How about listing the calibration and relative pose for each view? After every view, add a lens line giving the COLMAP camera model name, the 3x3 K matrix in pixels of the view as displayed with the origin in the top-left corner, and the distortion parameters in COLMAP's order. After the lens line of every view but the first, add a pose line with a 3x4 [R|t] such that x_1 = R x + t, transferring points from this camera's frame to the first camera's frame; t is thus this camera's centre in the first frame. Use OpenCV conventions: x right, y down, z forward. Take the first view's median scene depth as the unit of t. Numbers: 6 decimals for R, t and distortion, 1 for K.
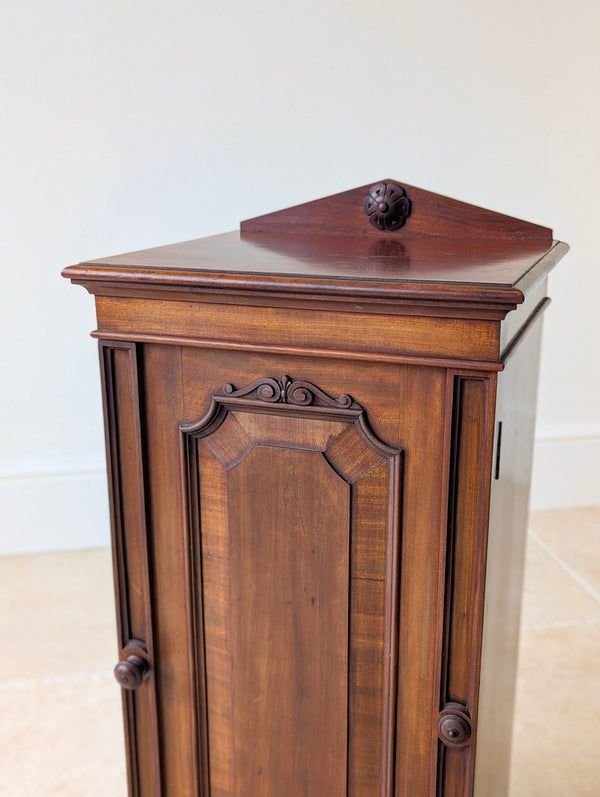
lens RADIAL K [[872.9, 0, 300.0], [0, 872.9, 398.5], [0, 0, 1]] dist [0.041495, -0.011031]
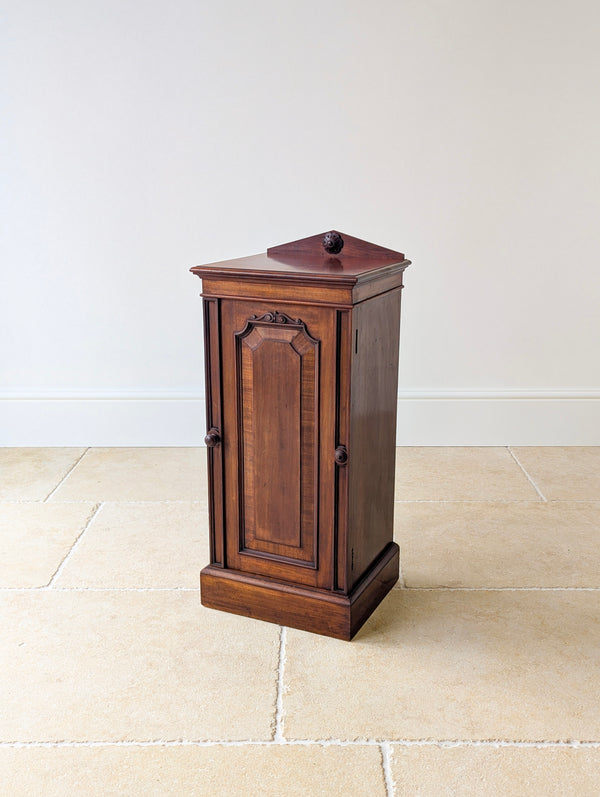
lens RADIAL K [[861.5, 0, 304.6], [0, 861.5, 375.7], [0, 0, 1]] dist [0.026326, 0.016376]
pose [[0.995542, 0.026361, -0.090564, 0.281844], [-0.029491, 0.999007, -0.033406, 0.227672], [0.089593, 0.035928, 0.995330, -1.389172]]
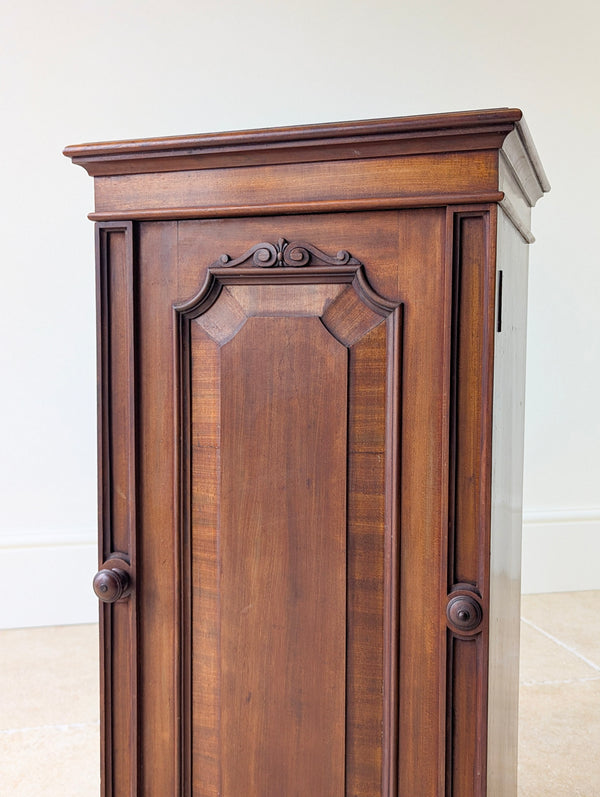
lens RADIAL K [[827.3, 0, 296.1], [0, 827.3, 418.0], [0, 0, 1]] dist [0.042712, -0.022477]
pose [[0.999928, 0.007238, 0.009527, -0.007928], [-0.005082, 0.977810, -0.209432, 0.351550], [-0.010831, 0.209368, 0.977777, 0.115272]]
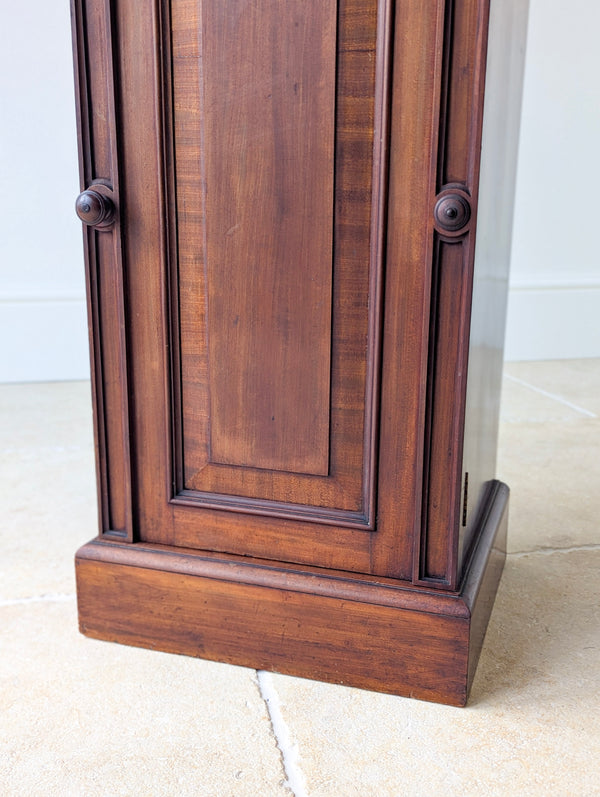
lens RADIAL K [[838.5, 0, 302.8], [0, 838.5, 399.9], [0, 0, 1]] dist [0.034153, -0.012318]
pose [[0.999646, 0.006812, 0.025738, 0.001910], [-0.006053, 0.999548, -0.029459, 0.580756], [-0.025927, 0.029292, 0.999235, 0.144605]]
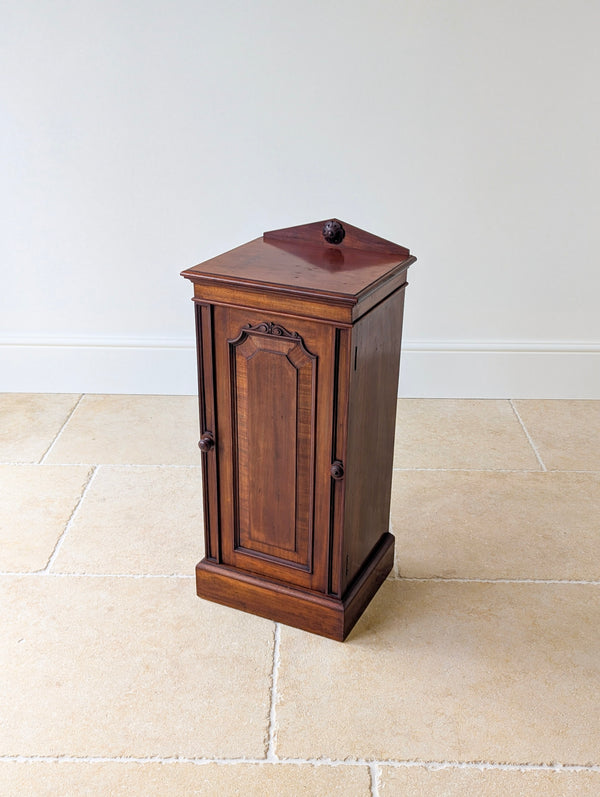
lens RADIAL K [[872.9, 0, 300.0], [0, 872.9, 398.5], [0, 0, 1]] dist [0.041495, -0.011031]
pose [[0.994495, 0.054422, -0.089548, 0.272523], [-0.040454, 0.987706, 0.150997, -0.175721], [0.096665, -0.146544, 0.984470, -1.308029]]
